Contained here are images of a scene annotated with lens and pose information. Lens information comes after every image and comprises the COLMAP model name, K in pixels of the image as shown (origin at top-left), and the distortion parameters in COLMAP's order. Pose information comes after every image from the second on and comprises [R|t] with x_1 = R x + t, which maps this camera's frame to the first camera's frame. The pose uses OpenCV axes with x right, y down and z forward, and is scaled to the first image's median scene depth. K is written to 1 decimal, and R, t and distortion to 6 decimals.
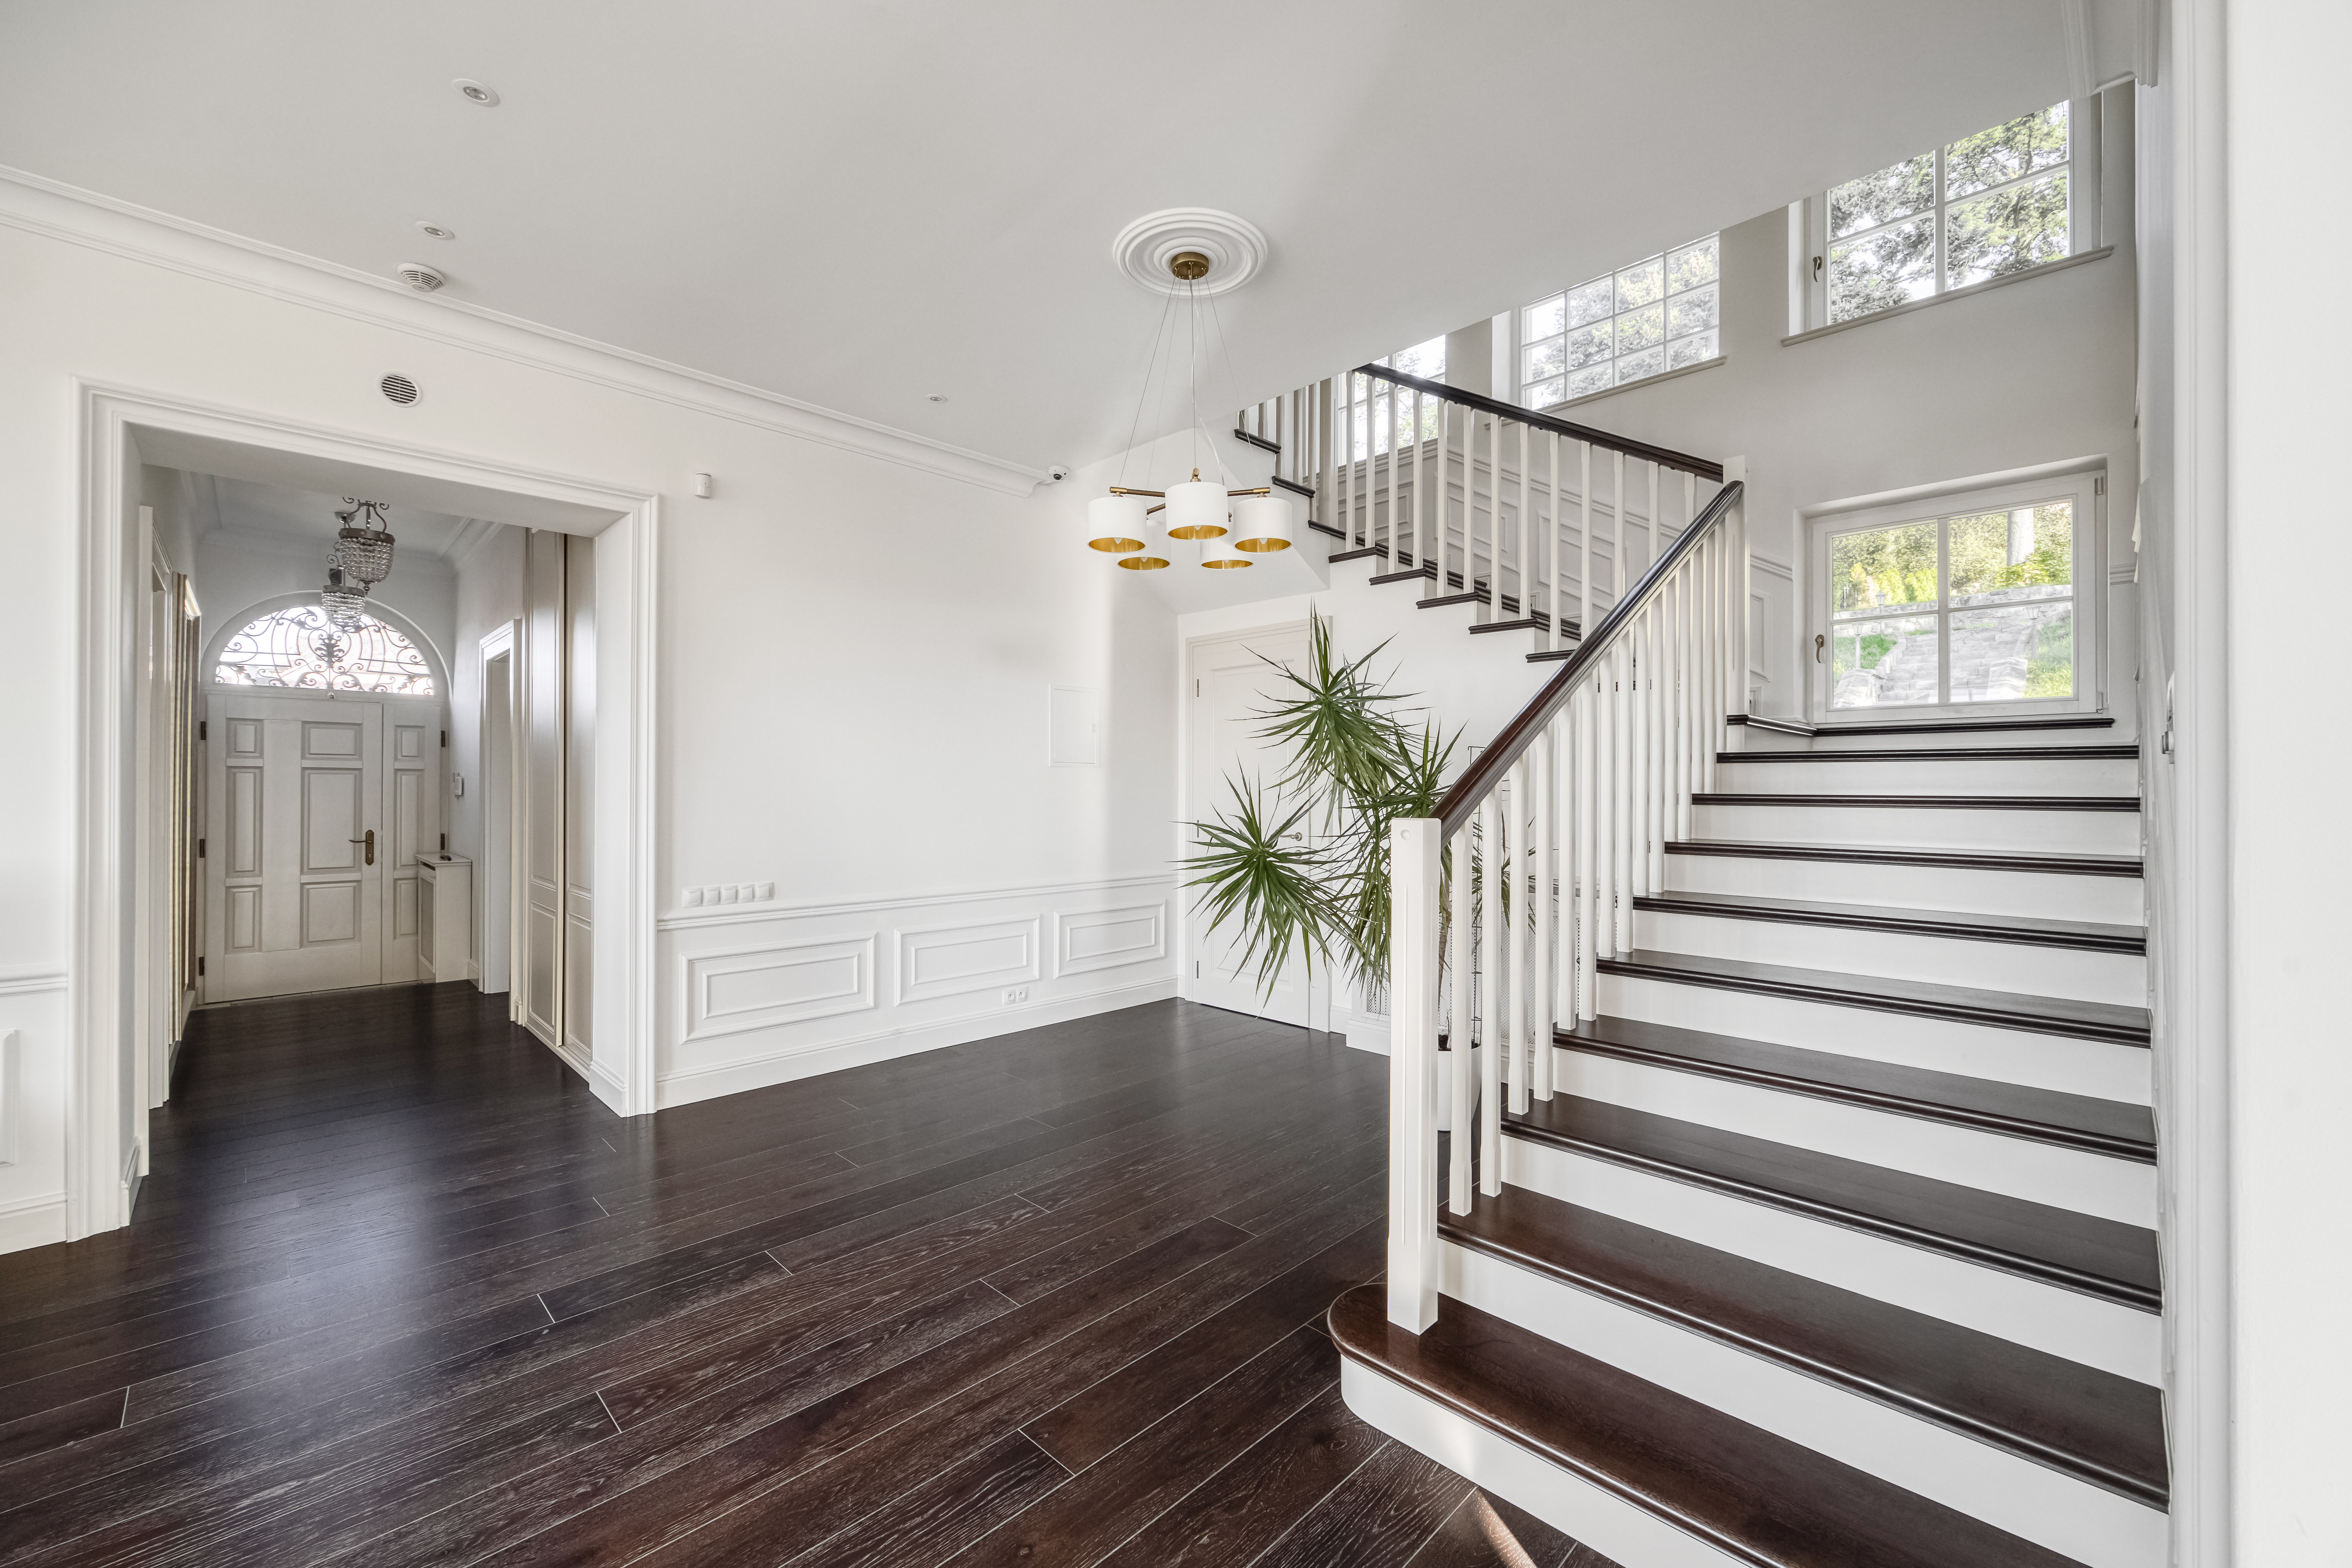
lens RADIAL K [[922.0, 0, 1133.7], [0, 922.0, 778.7], [0, 0, 1]] dist [-0.001377, -0.001413]
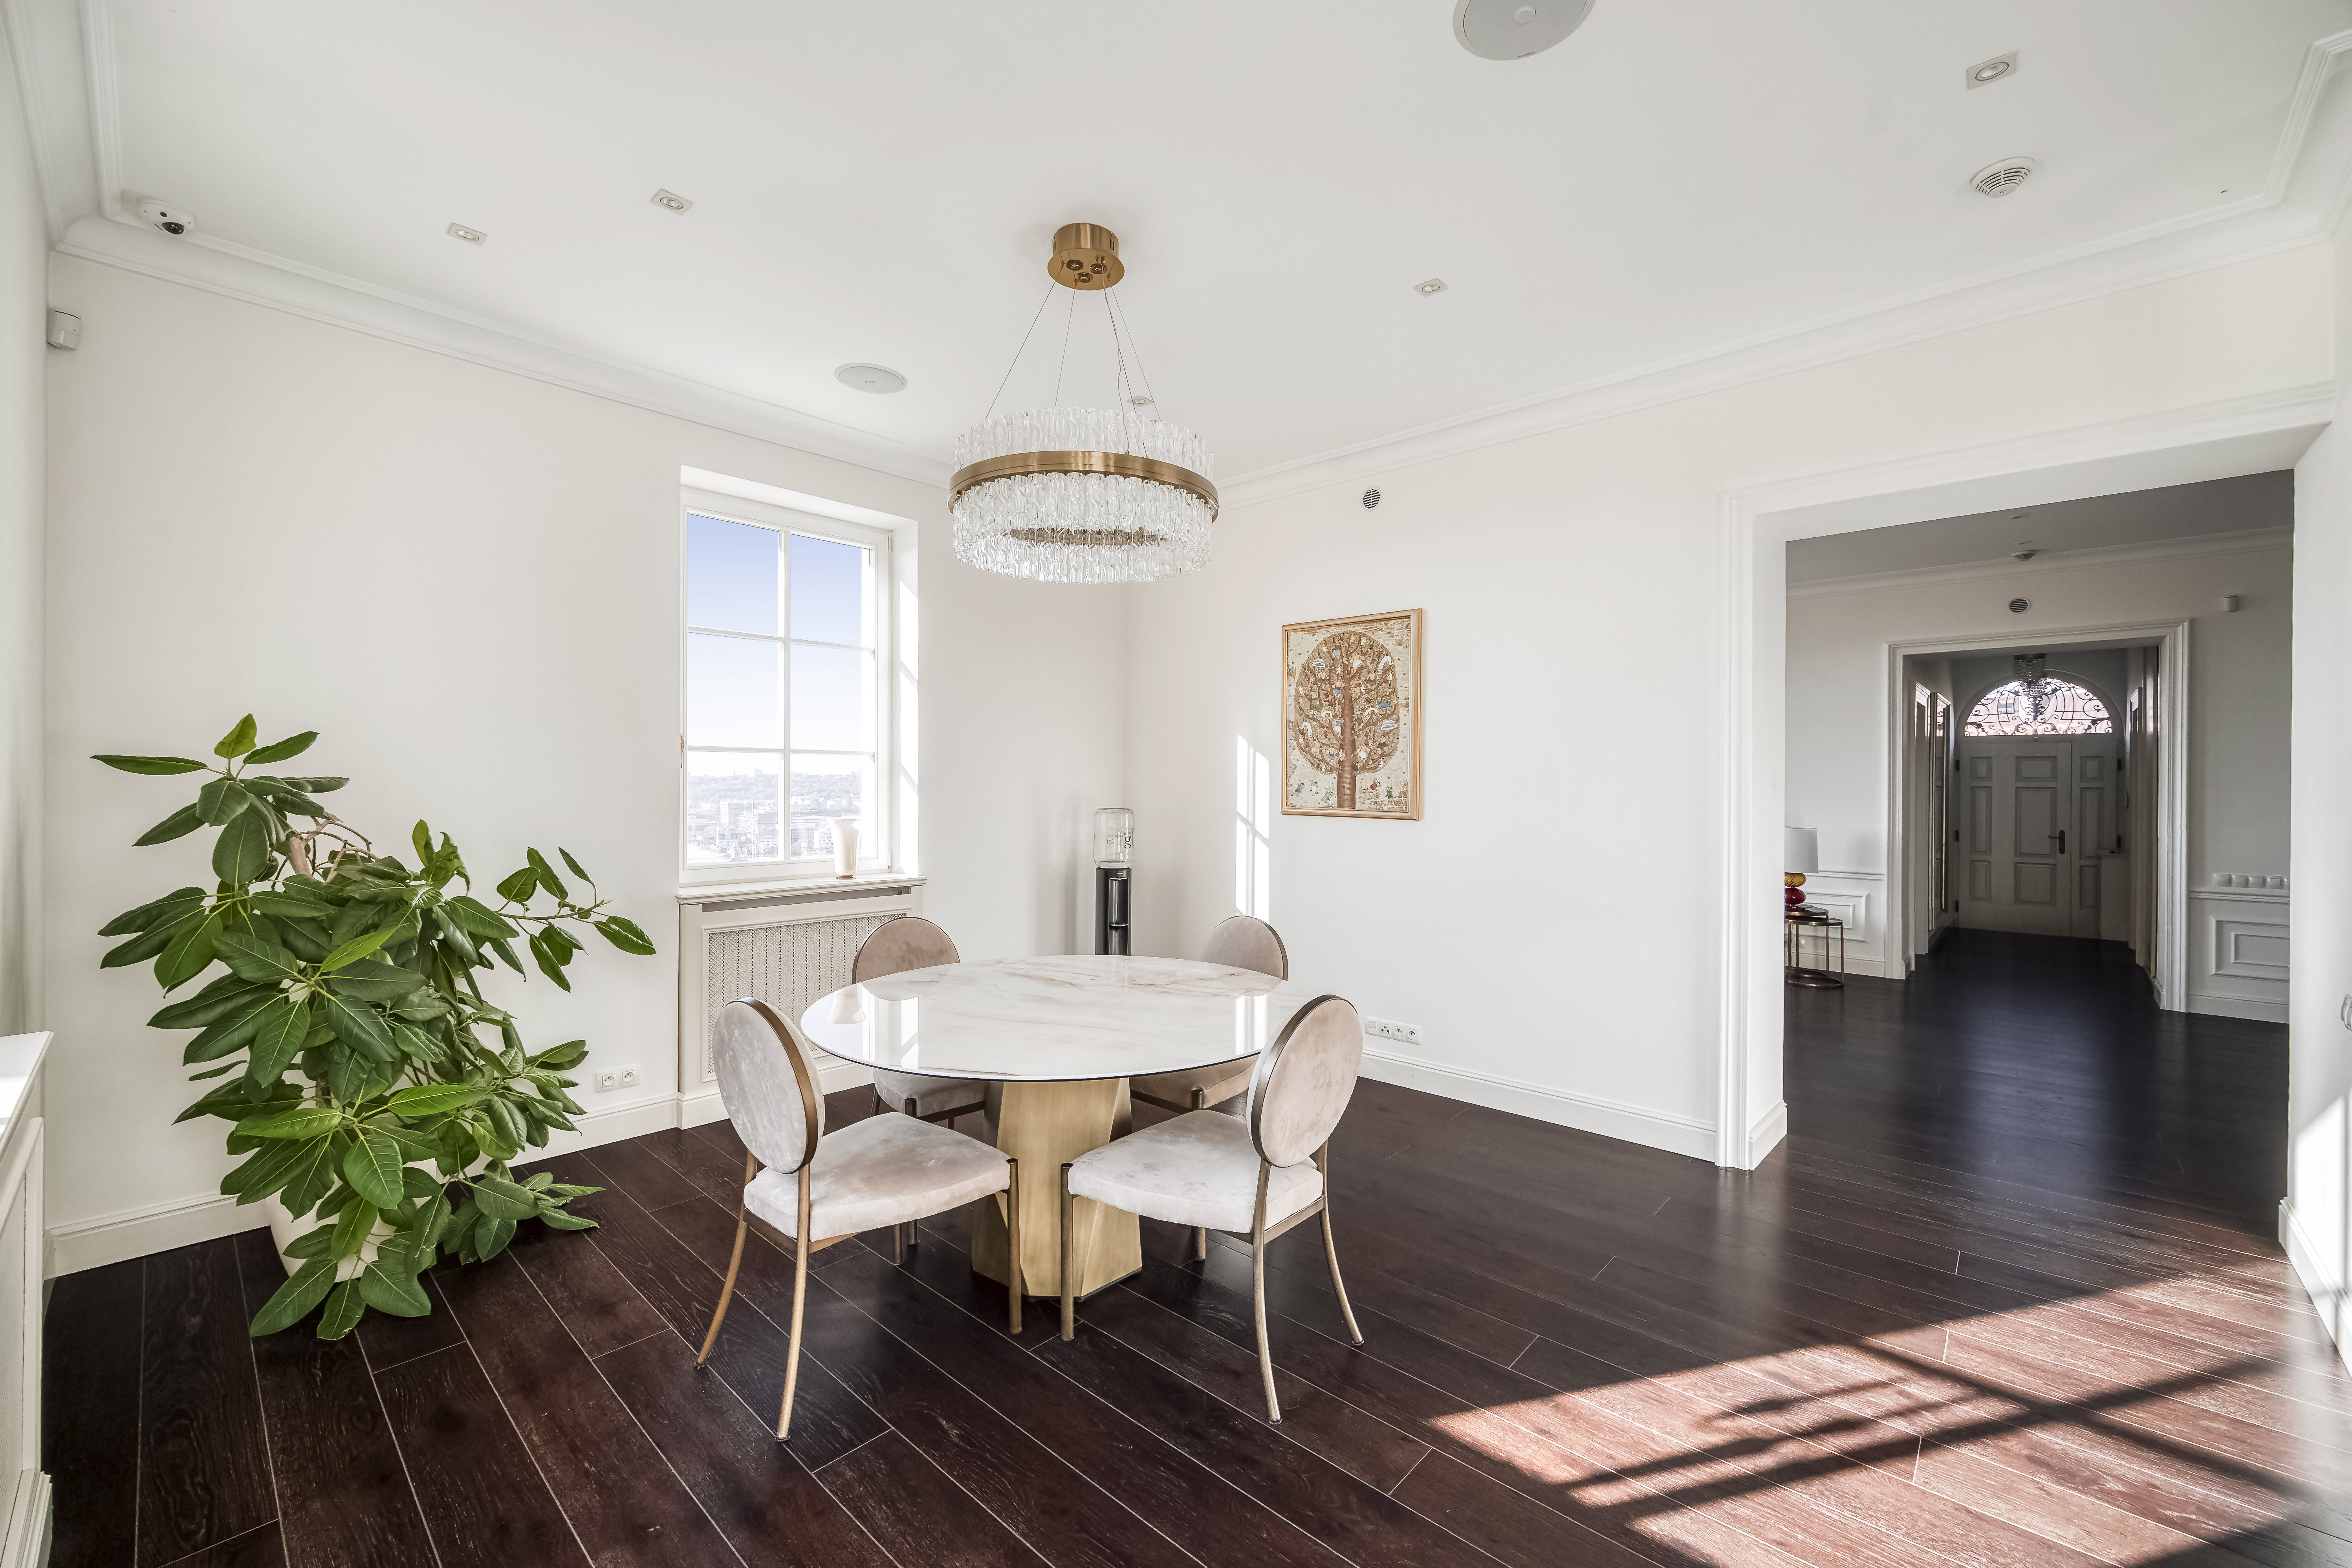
lens RADIAL K [[922.0, 0, 1213.5], [0, 922.0, 787.2], [0, 0, 1]] dist [-0.001377, -0.001413]
pose [[0.067063, 0.001435, -0.997748, 0.527189], [0.001011, 0.999998, 0.001506, -0.014955], [0.997748, -0.001110, 0.067062, -0.429962]]
